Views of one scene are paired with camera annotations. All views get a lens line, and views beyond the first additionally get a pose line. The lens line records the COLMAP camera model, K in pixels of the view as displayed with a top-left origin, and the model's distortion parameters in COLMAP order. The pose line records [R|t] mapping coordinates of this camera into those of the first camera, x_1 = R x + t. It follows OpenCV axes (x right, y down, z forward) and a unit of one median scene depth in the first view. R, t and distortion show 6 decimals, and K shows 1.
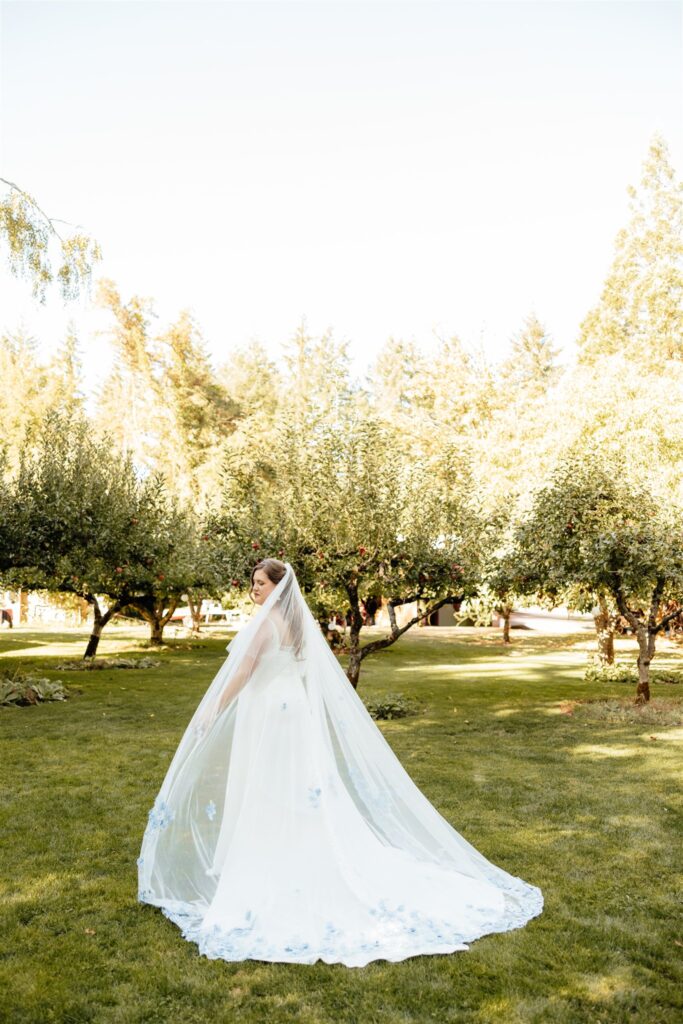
lens RADIAL K [[909.6, 0, 367.6], [0, 909.6, 492.7], [0, 0, 1]] dist [0.014855, 0.008615]
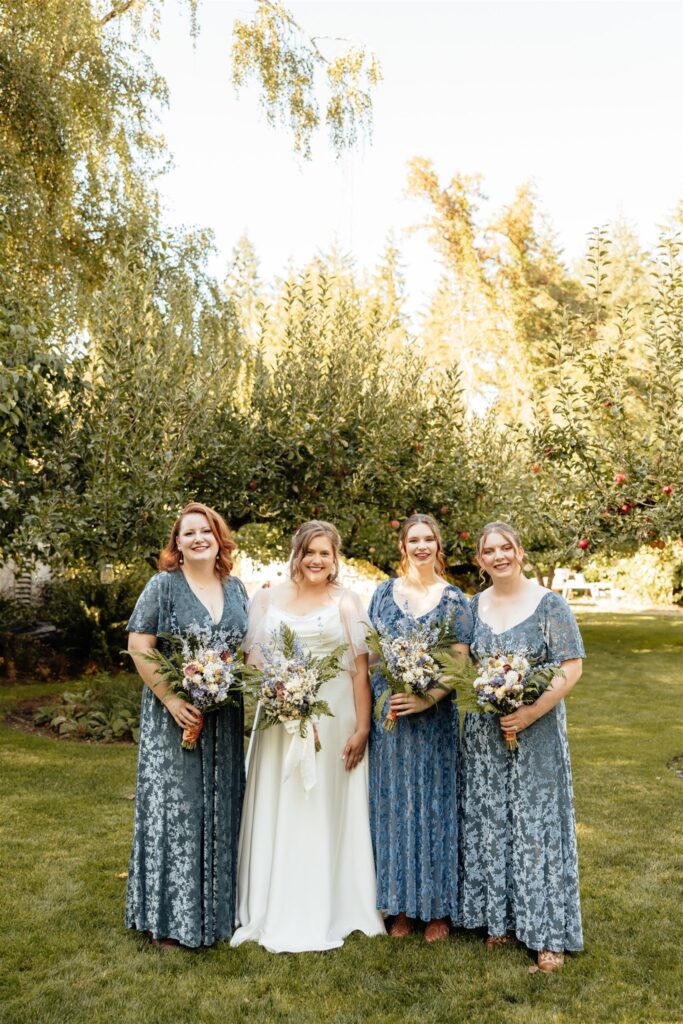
lens RADIAL K [[909.6, 0, 367.6], [0, 909.6, 492.7], [0, 0, 1]] dist [0.014855, 0.008615]
pose [[0.916119, -0.029726, -0.399803, -0.024570], [0.045548, 0.998508, 0.030131, 0.025988], [0.398311, -0.045814, 0.916106, 0.252713]]
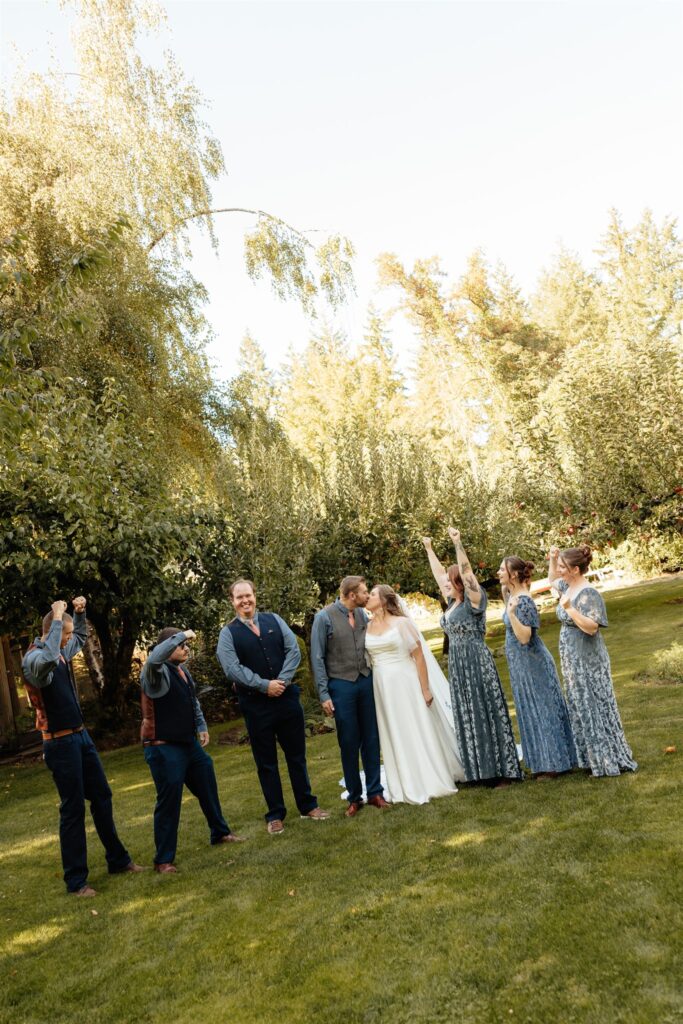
lens RADIAL K [[1073.0, 0, 342.5], [0, 1073.0, 453.0], [0, 0, 1]] dist [0.007692, -0.006770]
pose [[0.873661, -0.245965, -0.419783, 0.091454], [0.260066, 0.965284, -0.024338, -0.019494], [0.411197, -0.087908, 0.907298, -0.047016]]
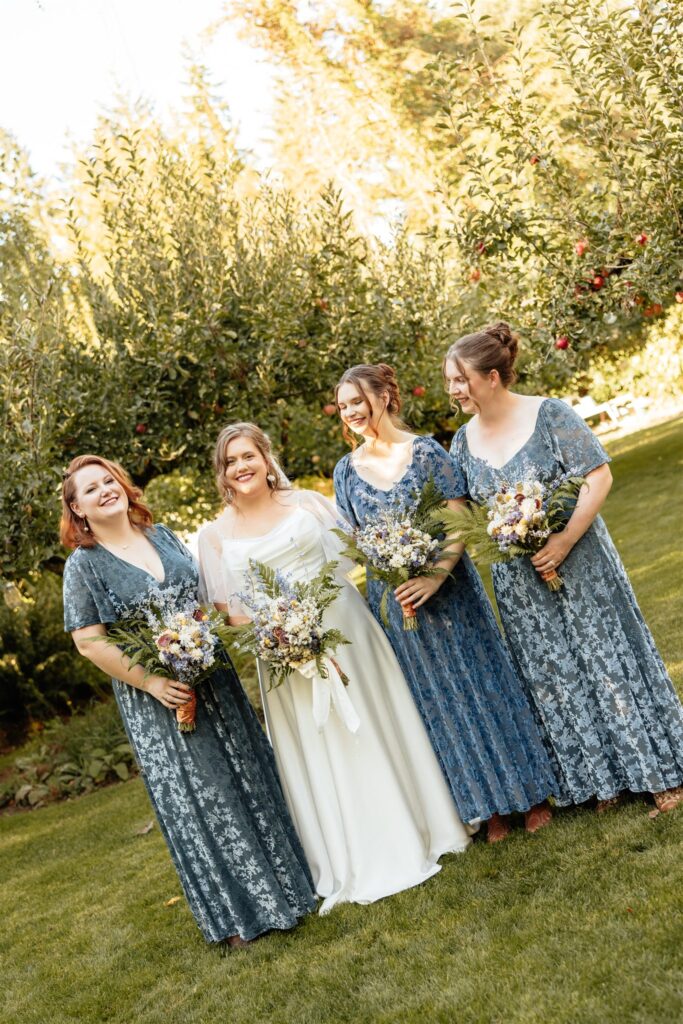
lens RADIAL K [[1262.5, 0, 319.0], [0, 1262.5, 554.9], [0, 0, 1]] dist [0.019688, 0.012748]
pose [[0.855422, -0.308835, -0.415781, -0.013888], [0.396558, 0.906926, 0.142223, 0.033859], [0.333159, -0.286542, 0.898275, 0.222897]]
